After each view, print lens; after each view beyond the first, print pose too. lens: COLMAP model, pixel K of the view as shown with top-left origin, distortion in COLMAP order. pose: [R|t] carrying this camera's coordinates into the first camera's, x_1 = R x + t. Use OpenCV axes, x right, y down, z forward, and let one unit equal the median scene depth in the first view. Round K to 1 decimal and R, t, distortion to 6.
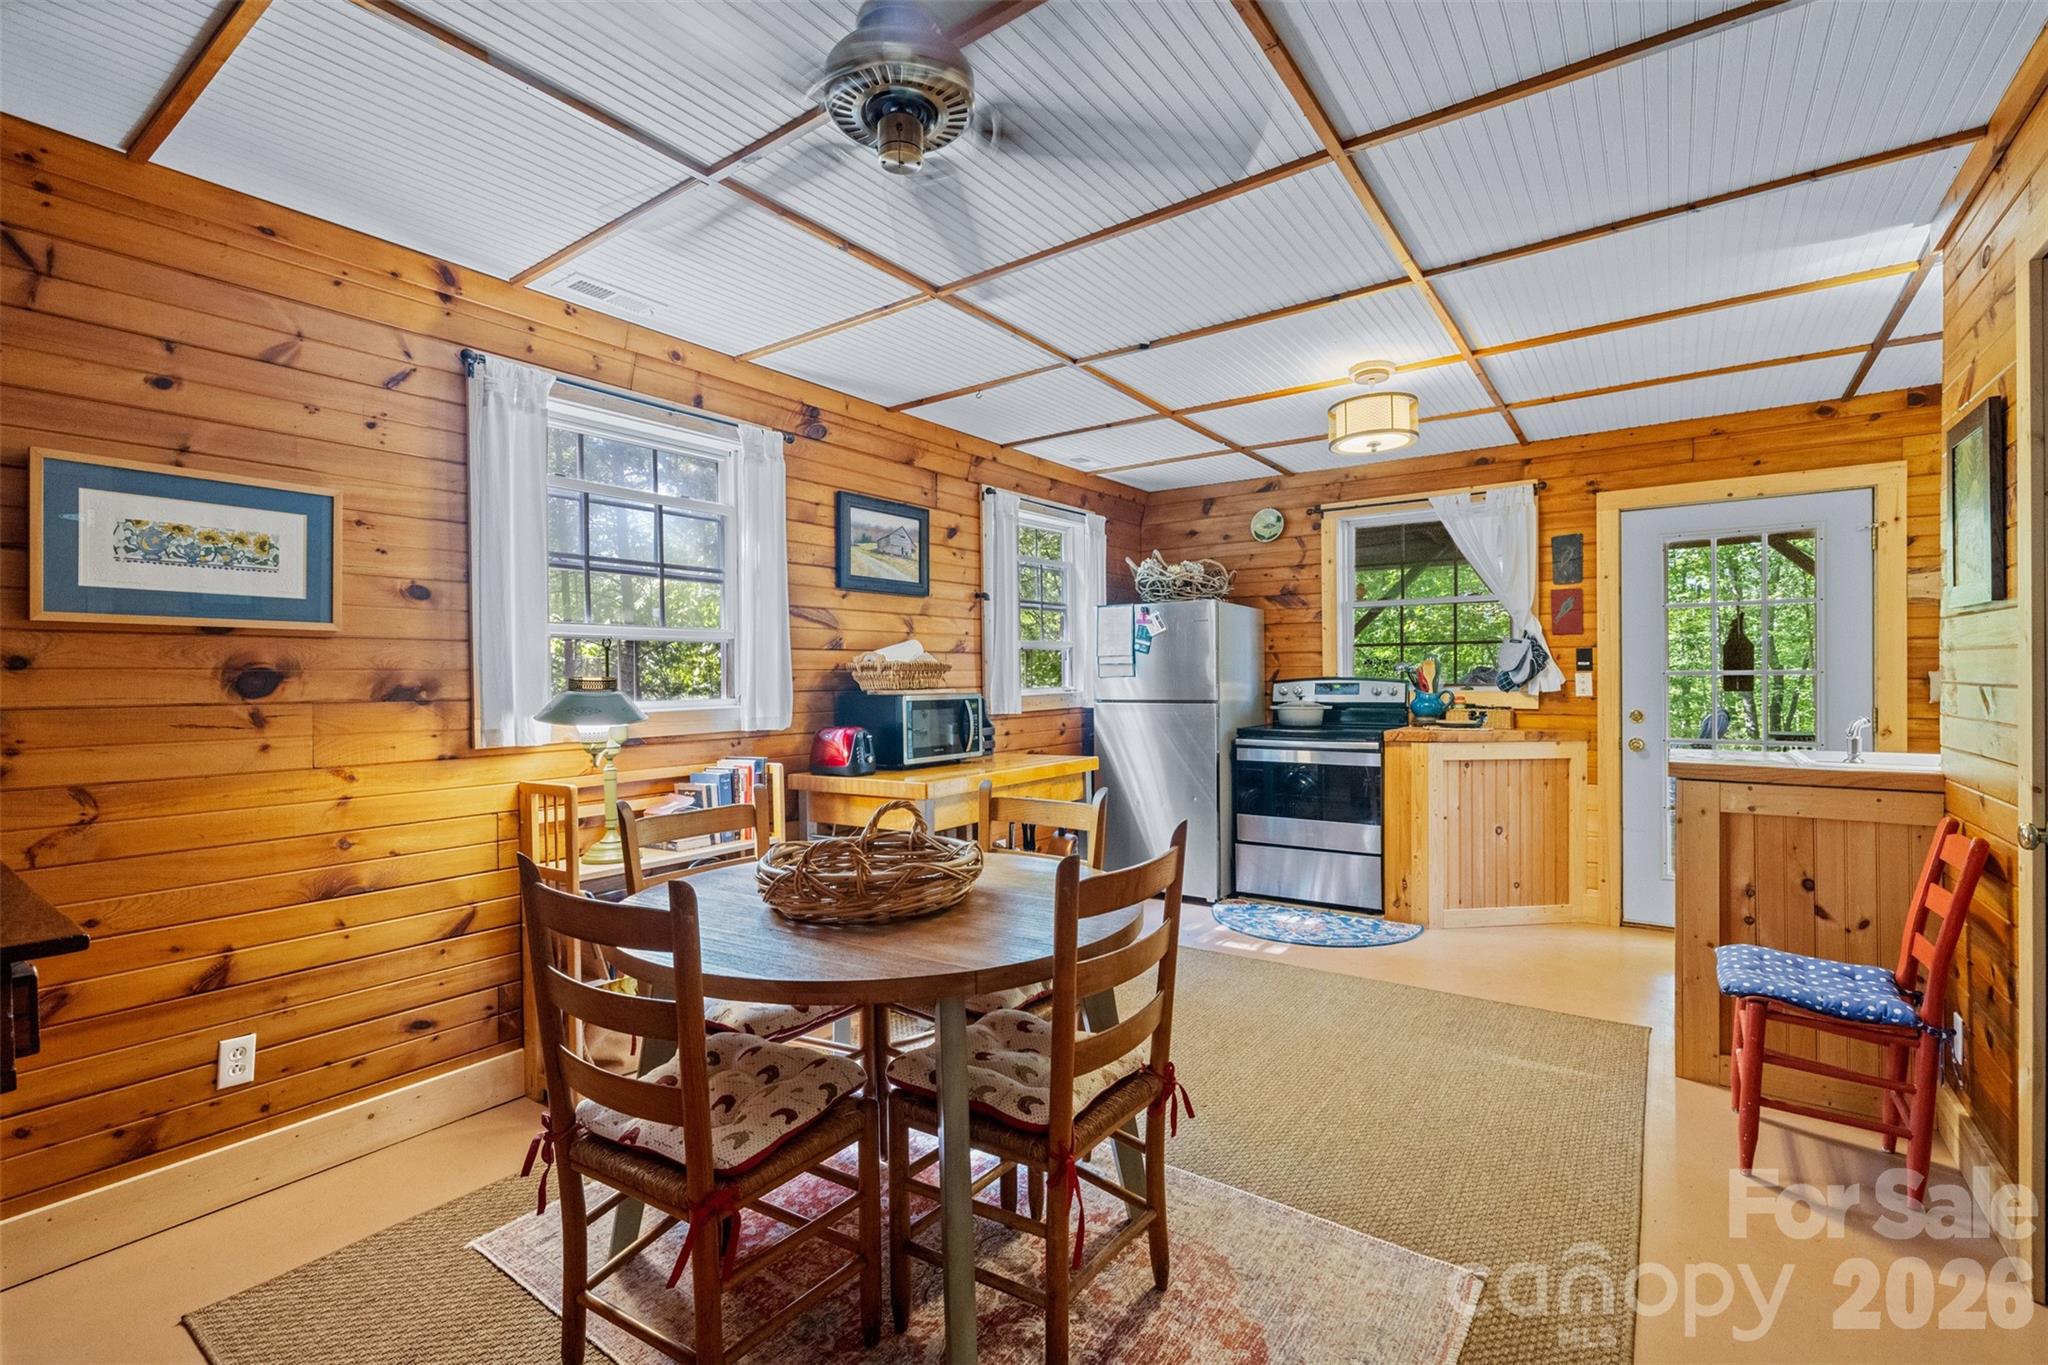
lens RADIAL K [[886.8, 0, 1030.6], [0, 886.8, 678.7], [0, 0, 1]] dist [-0.002086, 0.000608]
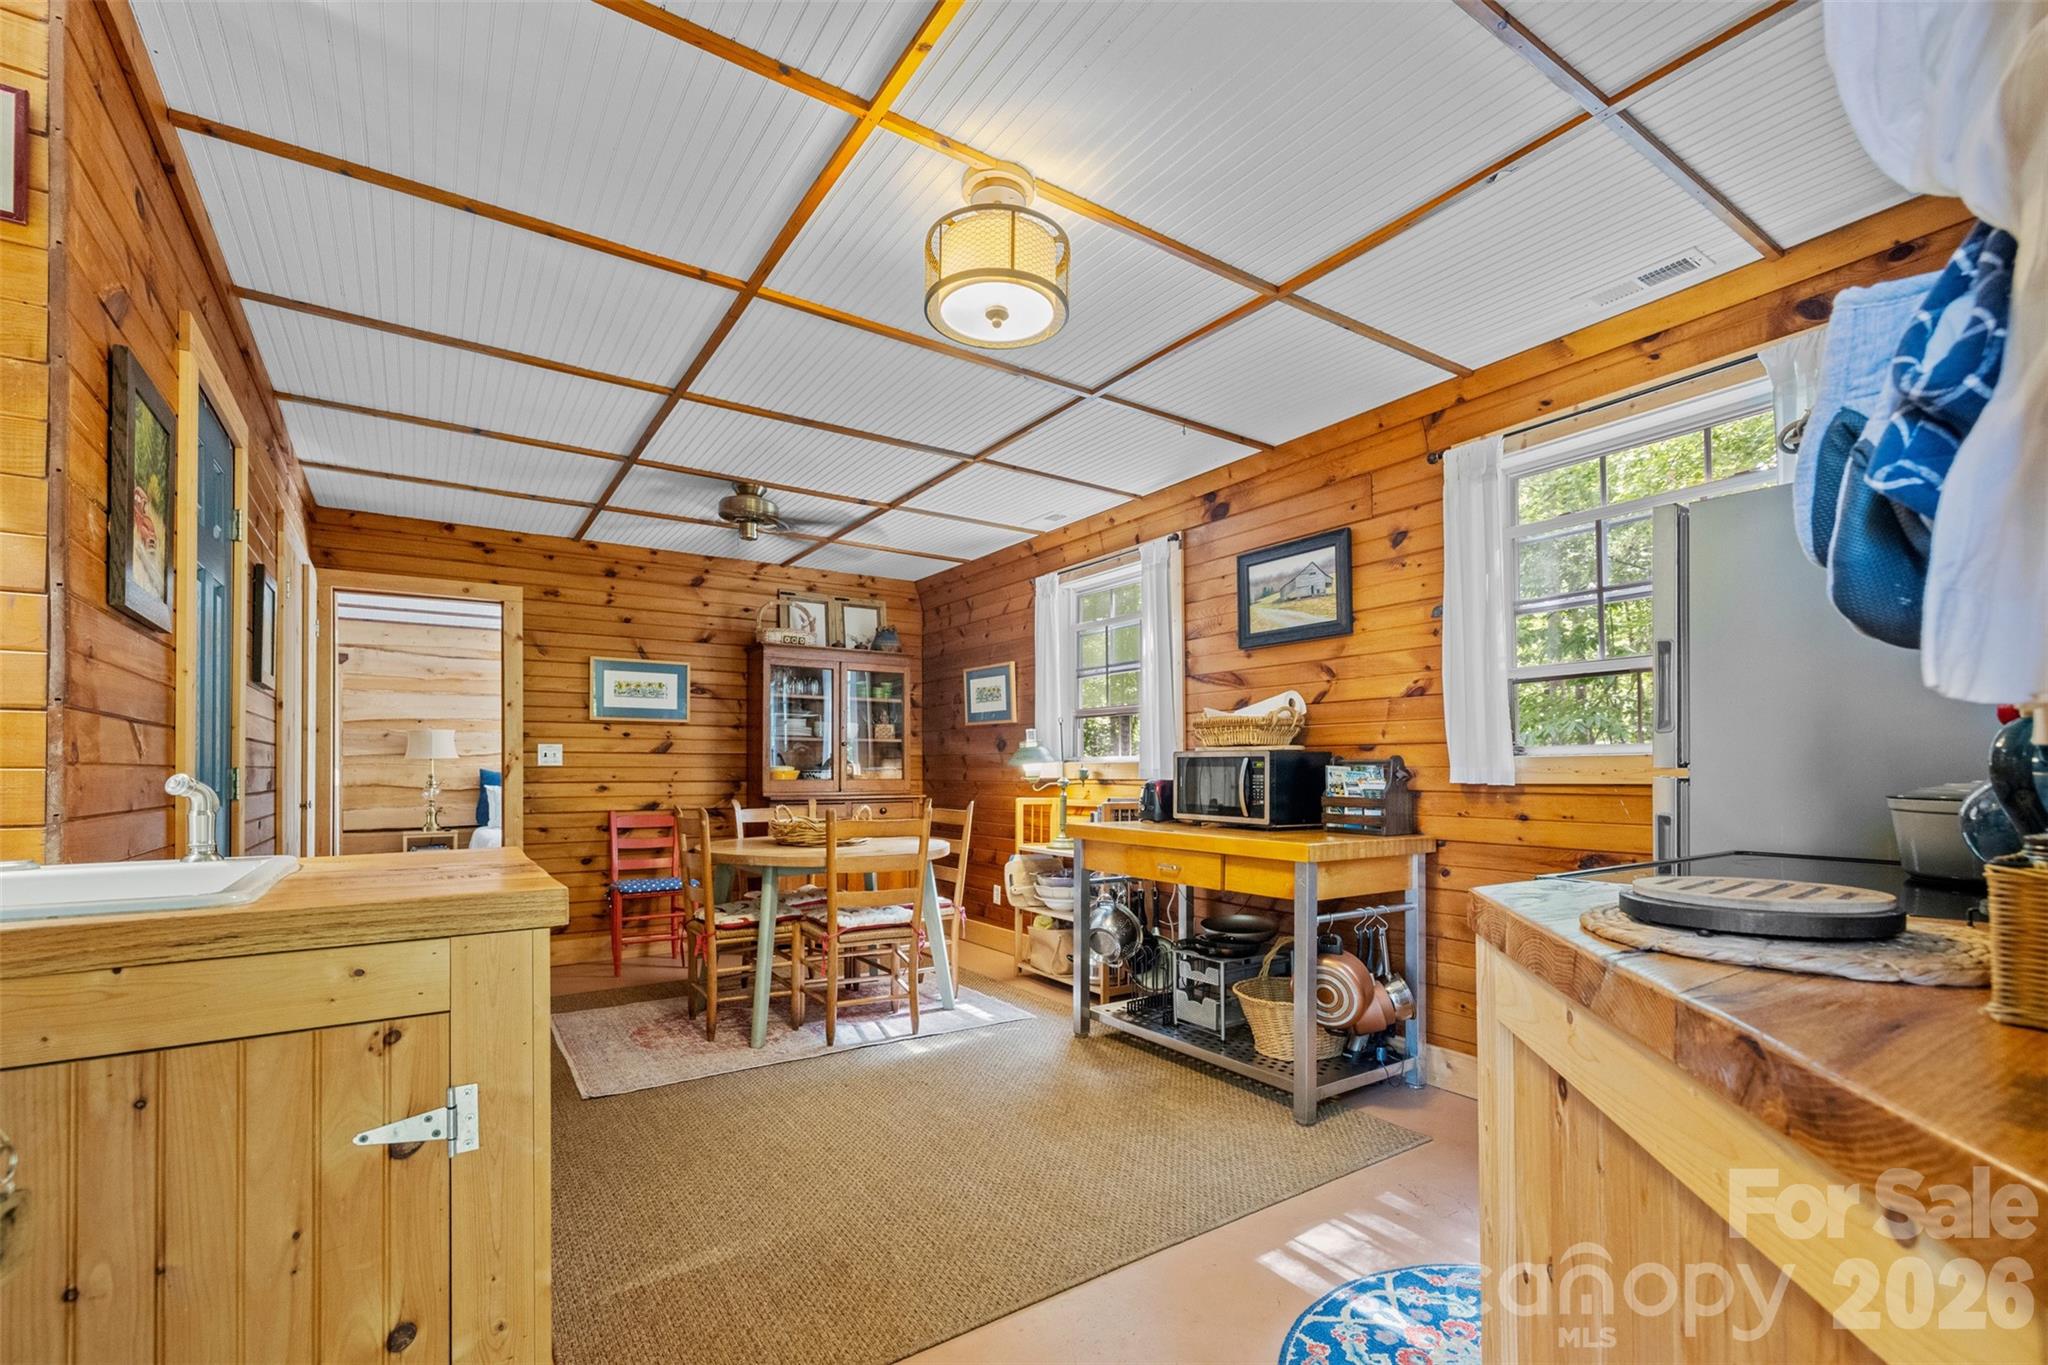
lens RADIAL K [[886.8, 0, 998.5], [0, 886.8, 759.1], [0, 0, 1]] dist [-0.002086, 0.000608]
pose [[-0.356303, 0.001614, -0.934369, 0.731845], [0.002869, 0.999996, 0.000633, 0.020771], [0.934366, -0.002455, -0.356306, 0.949373]]
